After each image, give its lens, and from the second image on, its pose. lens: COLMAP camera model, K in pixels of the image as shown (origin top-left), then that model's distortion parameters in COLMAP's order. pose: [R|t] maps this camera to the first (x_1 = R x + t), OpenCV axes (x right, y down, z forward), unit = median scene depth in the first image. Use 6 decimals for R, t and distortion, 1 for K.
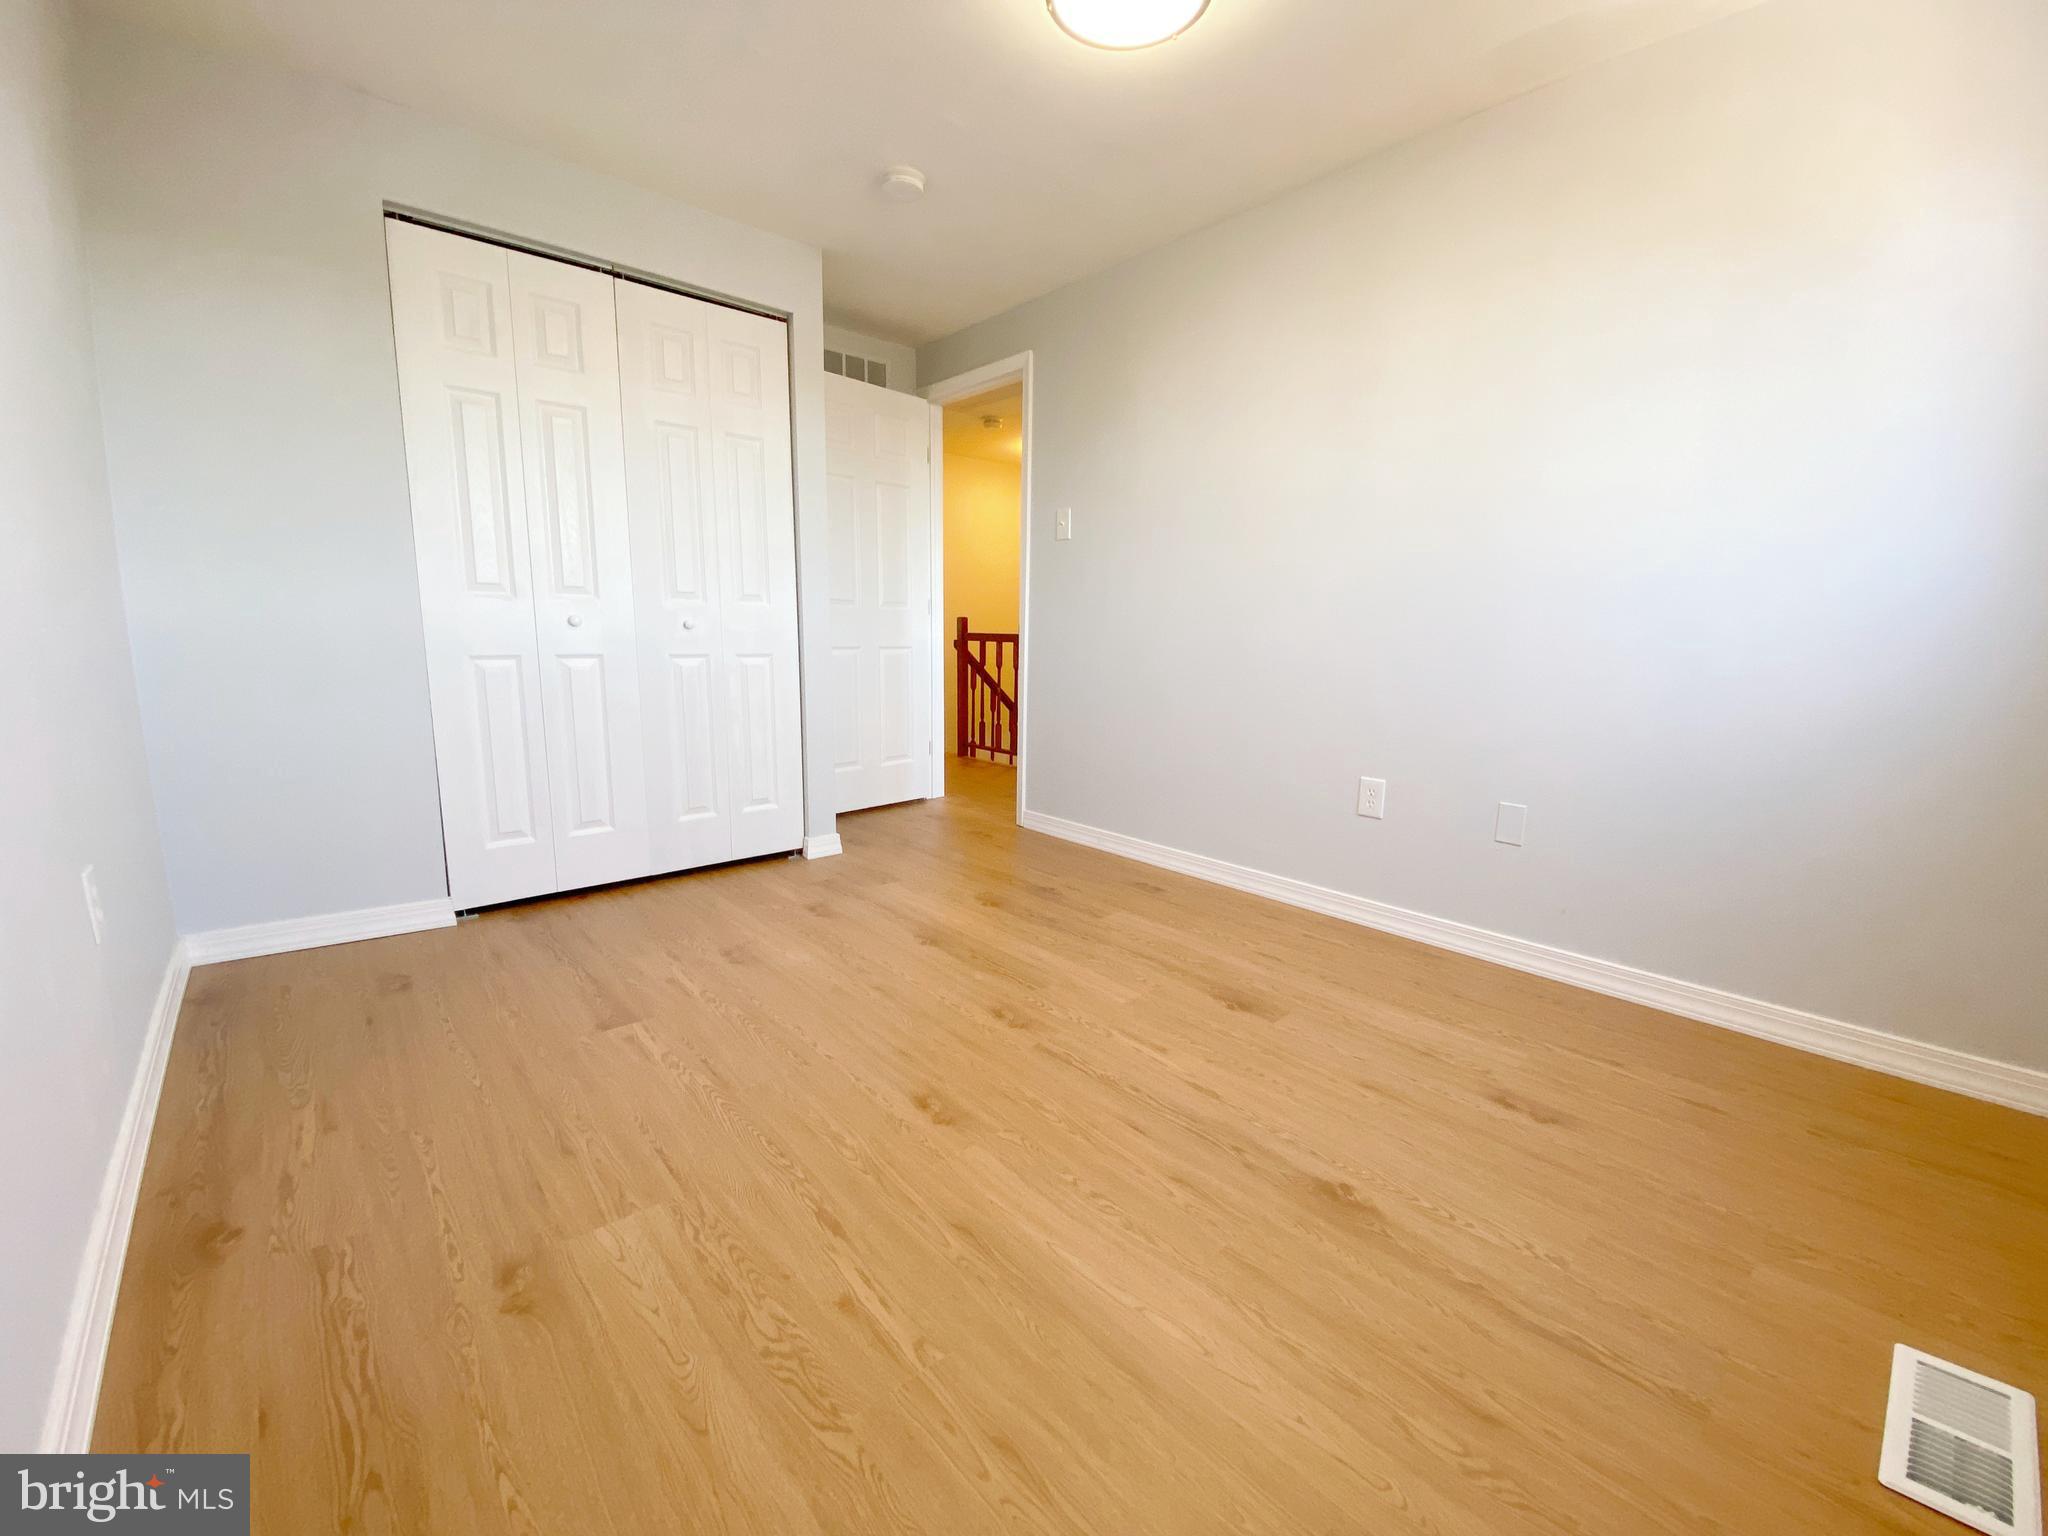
lens RADIAL K [[826.2, 0, 1022.3], [0, 826.2, 760.2], [0, 0, 1]] dist [0.009586, -0.015755]
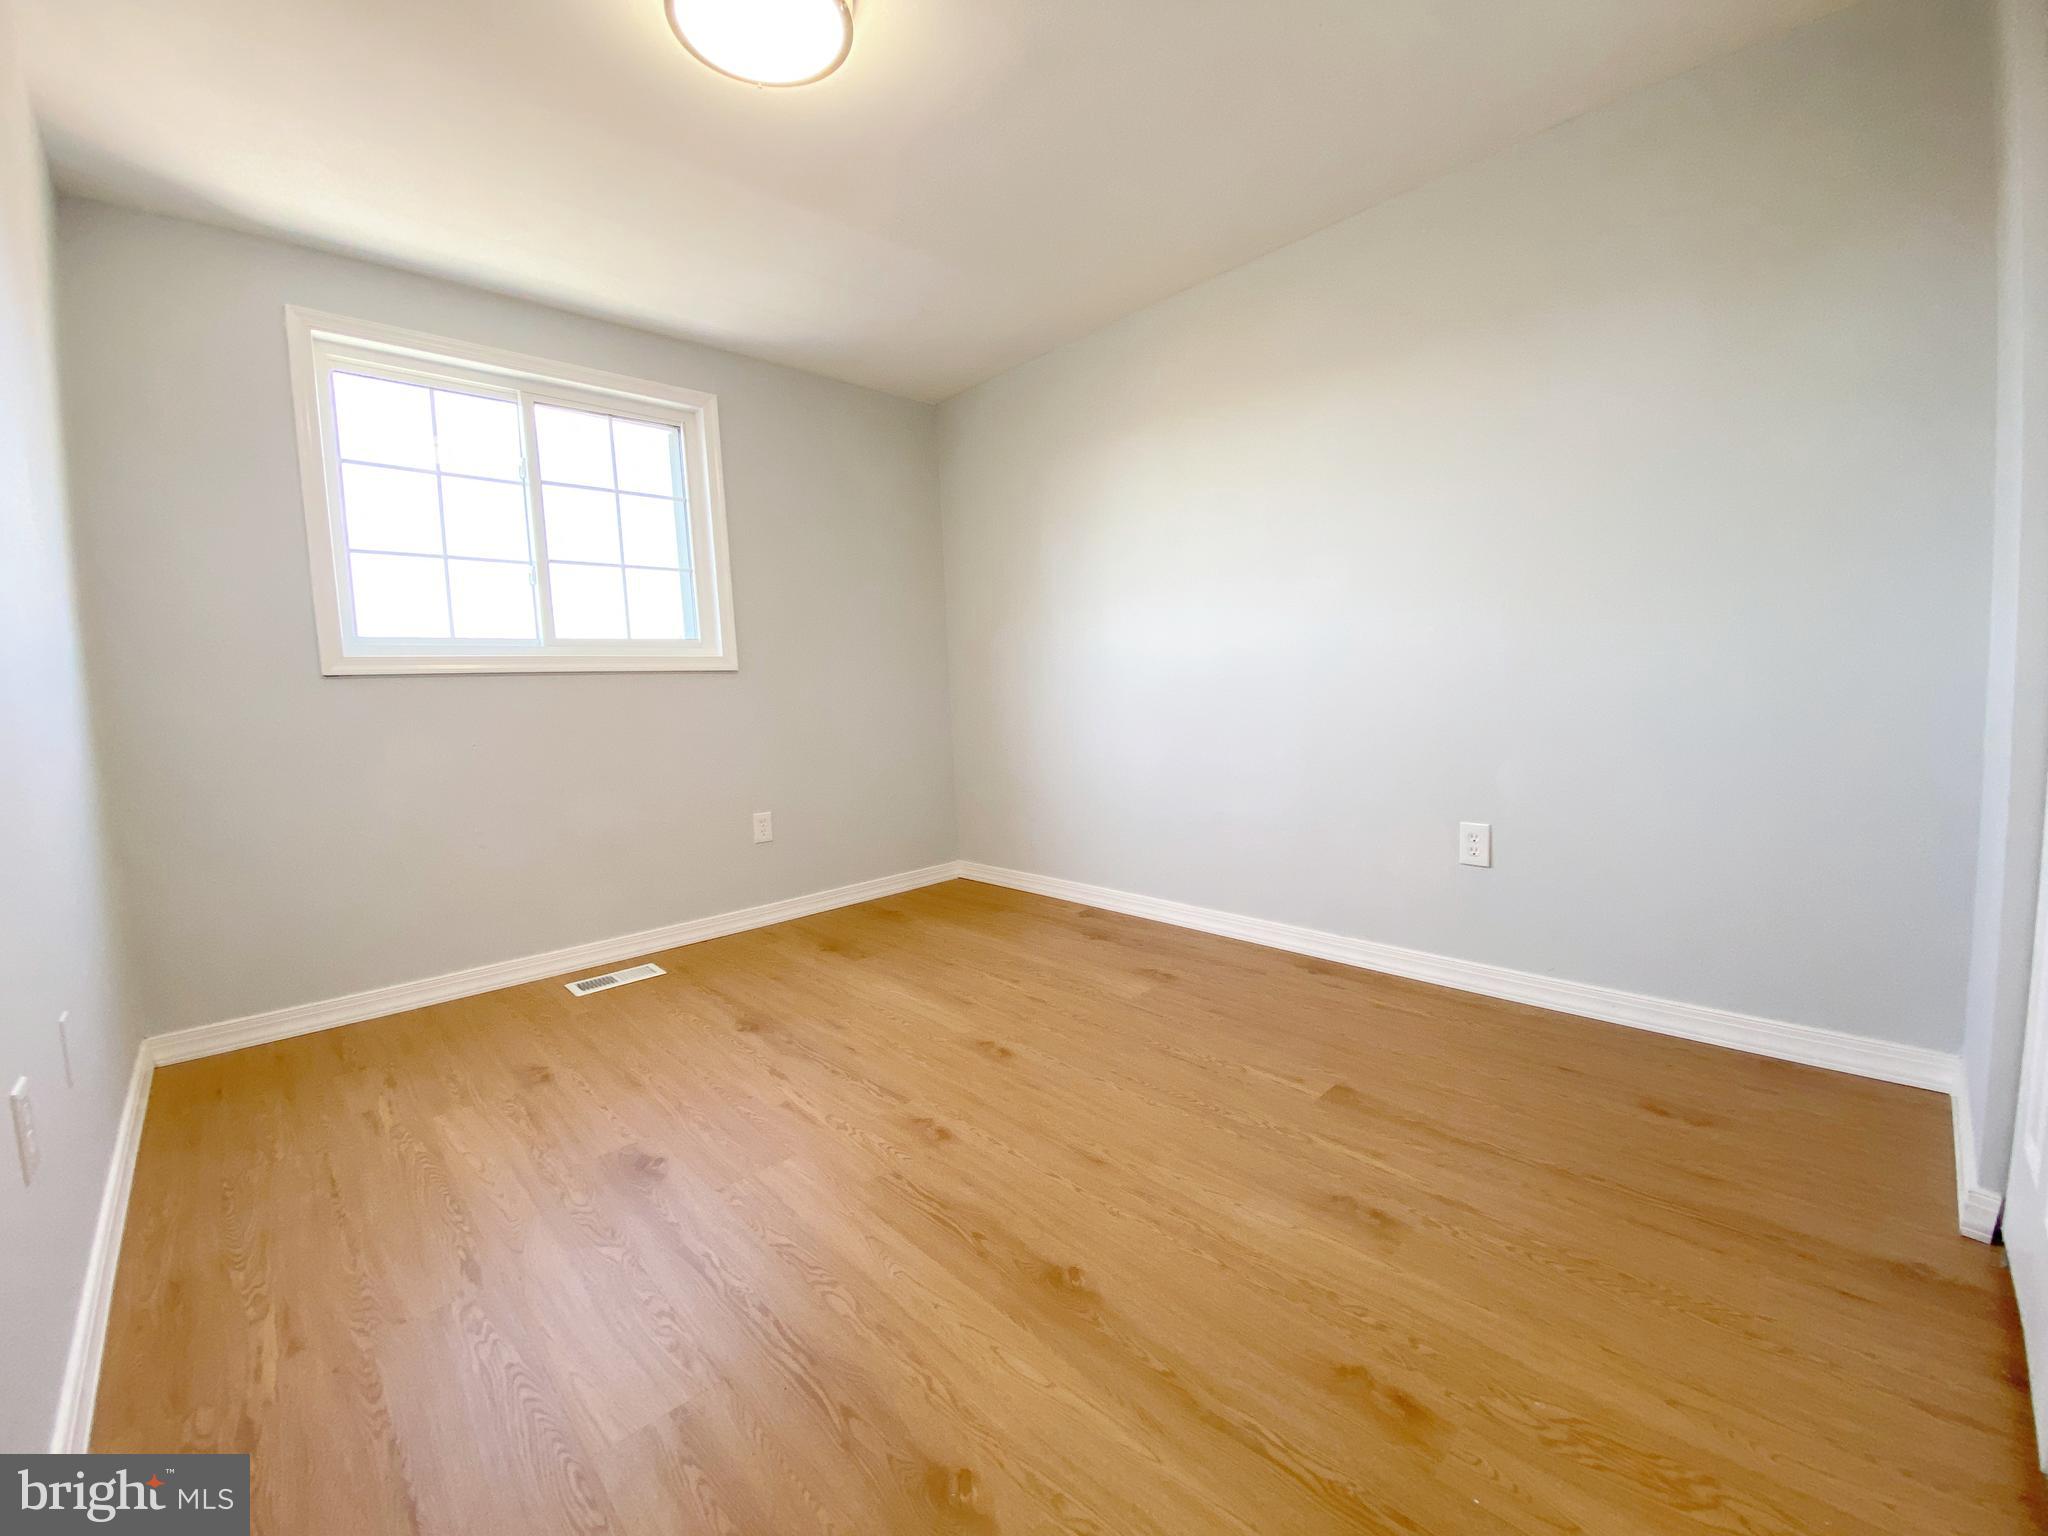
lens RADIAL K [[826.2, 0, 1022.3], [0, 826.2, 760.2], [0, 0, 1]] dist [0.009586, -0.015755]
pose [[-0.998878, 0.026938, -0.038960, -0.101344], [0.016776, 0.970419, 0.240843, -0.325760], [0.044295, 0.239919, -0.969782, 1.989591]]
